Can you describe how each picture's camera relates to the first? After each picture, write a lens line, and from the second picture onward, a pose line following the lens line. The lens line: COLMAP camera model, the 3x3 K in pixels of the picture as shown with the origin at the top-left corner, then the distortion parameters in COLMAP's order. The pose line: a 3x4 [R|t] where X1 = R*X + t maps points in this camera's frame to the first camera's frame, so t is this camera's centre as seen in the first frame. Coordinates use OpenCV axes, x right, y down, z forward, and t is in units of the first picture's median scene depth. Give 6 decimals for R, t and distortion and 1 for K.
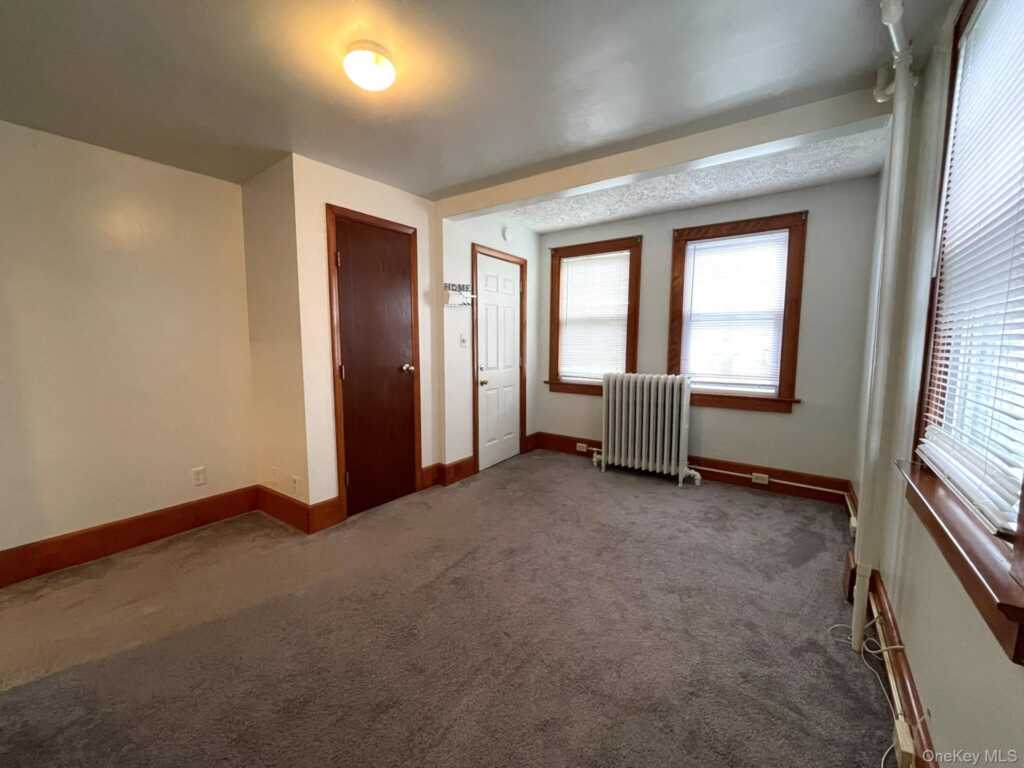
lens RADIAL K [[414.4, 0, 508.3], [0, 414.4, 384.5], [0, 0, 1]] dist [-0.003412, -0.000240]
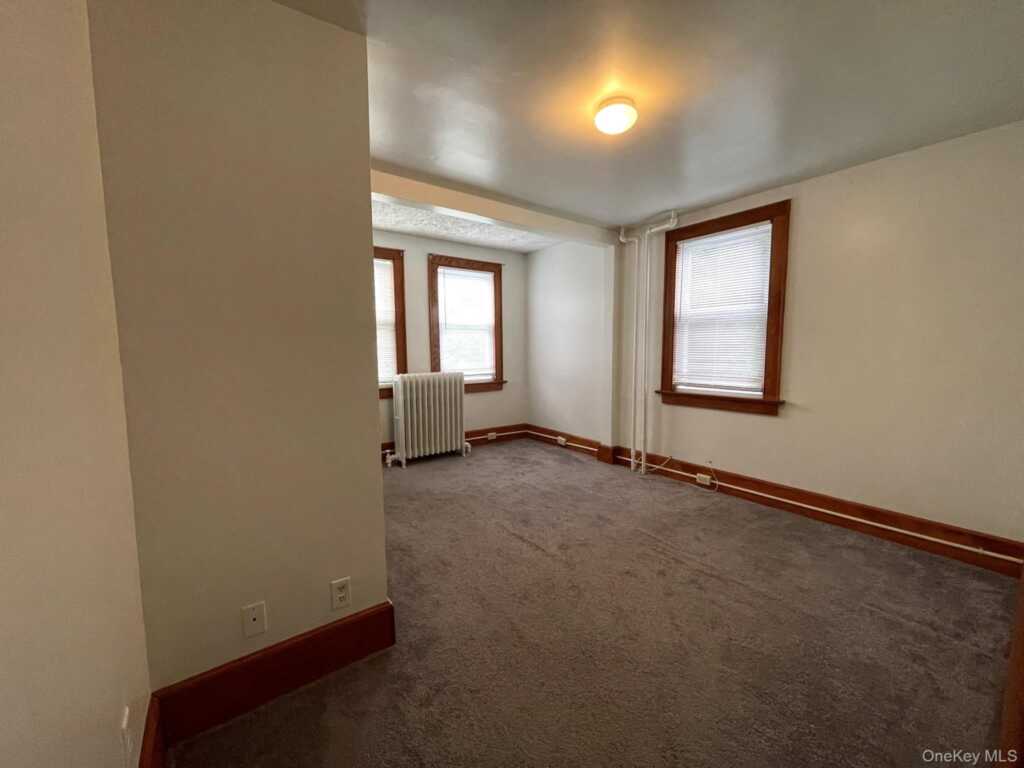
lens RADIAL K [[414.4, 0, 508.3], [0, 414.4, 384.5], [0, 0, 1]] dist [-0.003412, -0.000240]
pose [[0.304752, -0.093681, 0.947813, -0.781180], [0.100649, 0.992746, 0.065760, -0.051636], [-0.947099, 0.075356, 0.311970, 0.464518]]
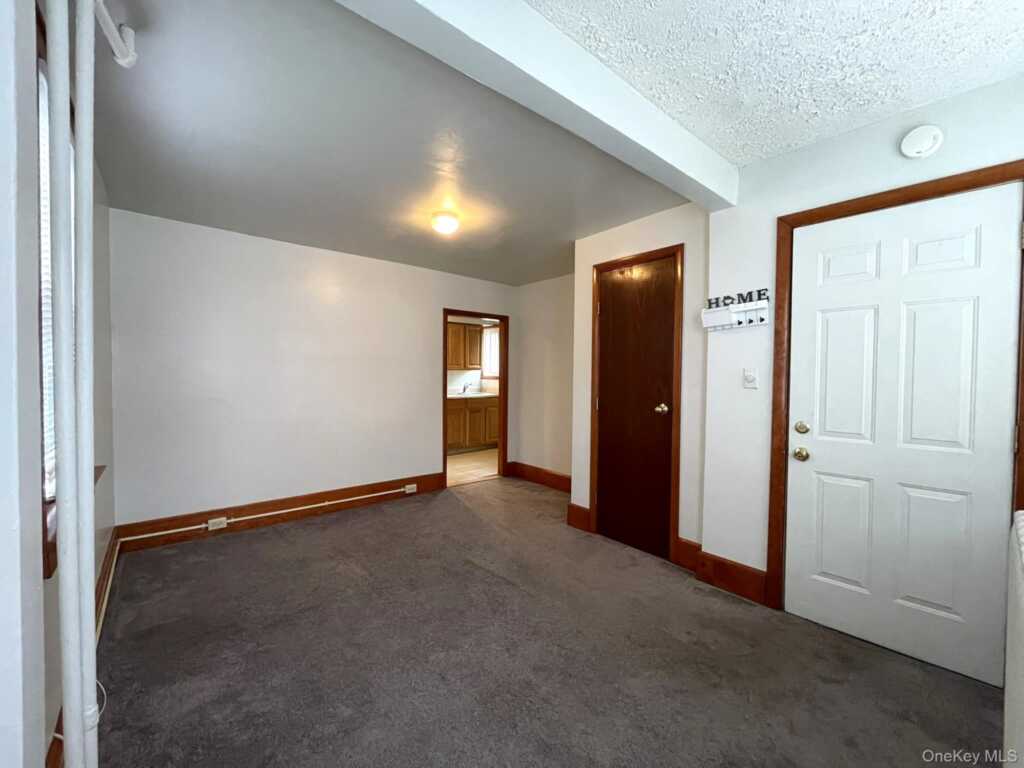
lens RADIAL K [[414.4, 0, 508.3], [0, 414.4, 384.5], [0, 0, 1]] dist [-0.003412, -0.000240]
pose [[-0.250065, 0.023618, -0.967941, 0.630823], [-0.104310, 0.993227, 0.051184, -0.095160], [0.962594, 0.113765, -0.245908, 0.841947]]
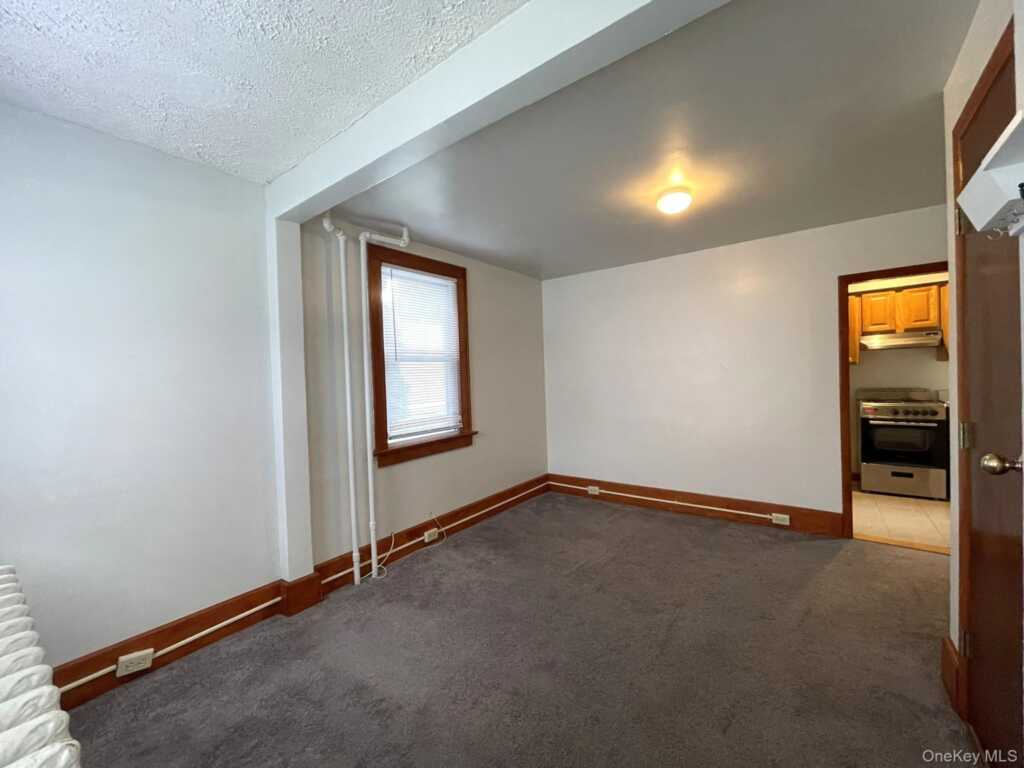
lens RADIAL K [[407.6, 0, 511.8], [0, 407.6, 385.9], [0, 0, 1]] dist [-0.000296, 0.000118]
pose [[-0.999119, 0.032516, 0.026514, 0.108044], [0.035327, 0.992906, 0.113536, -0.132485], [-0.022634, 0.114372, -0.993180, 1.217740]]
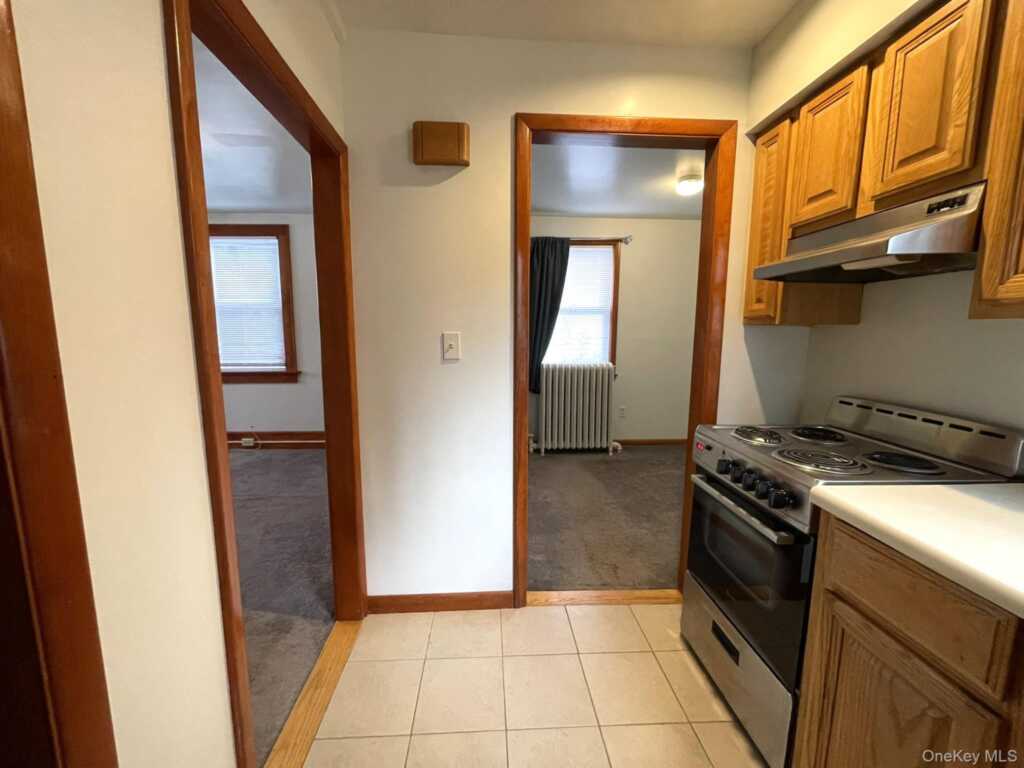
lens RADIAL K [[414.4, 0, 508.3], [0, 414.4, 384.5], [0, 0, 1]] dist [-0.003412, -0.000240]
pose [[-0.624235, -0.112085, 0.773155, -1.108142], [0.068783, 0.977926, 0.197306, -0.060957], [-0.778203, 0.176345, -0.602746, 0.453209]]
